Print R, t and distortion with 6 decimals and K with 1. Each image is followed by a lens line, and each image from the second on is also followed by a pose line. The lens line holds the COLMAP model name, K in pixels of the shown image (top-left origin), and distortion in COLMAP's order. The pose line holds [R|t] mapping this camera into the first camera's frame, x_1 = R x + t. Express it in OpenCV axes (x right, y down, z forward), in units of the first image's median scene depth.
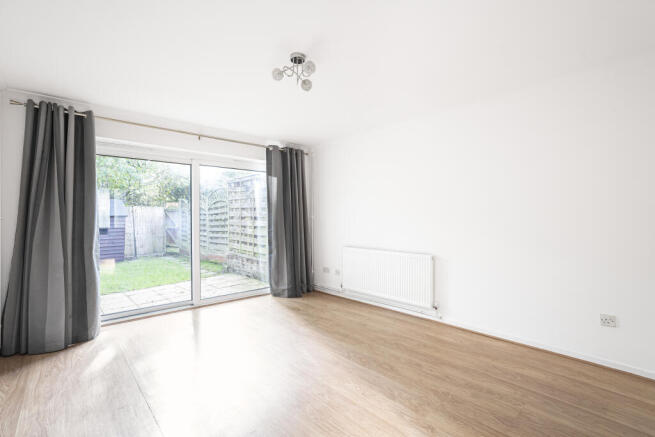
lens RADIAL K [[310.3, 0, 327.5], [0, 310.3, 218.5], [0, 0, 1]] dist [-0.001637, 0.020521]
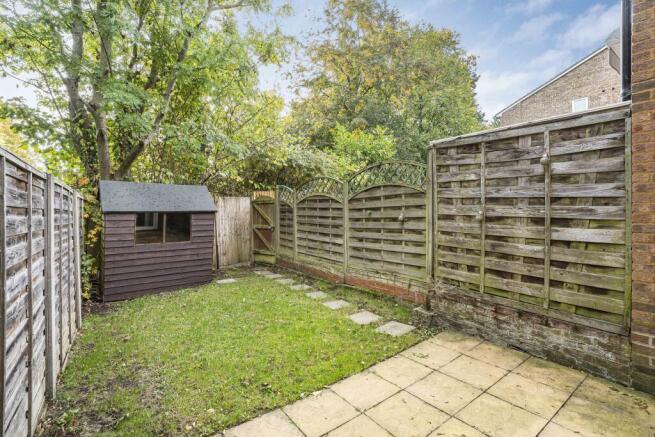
lens RADIAL K [[310.3, 0, 327.5], [0, 310.3, 218.5], [0, 0, 1]] dist [-0.001637, 0.020521]
pose [[0.995894, 0.004655, -0.090407, -0.306373], [-0.002185, 0.999622, 0.027405, -0.009520], [0.090500, -0.027095, 0.995528, 0.331086]]
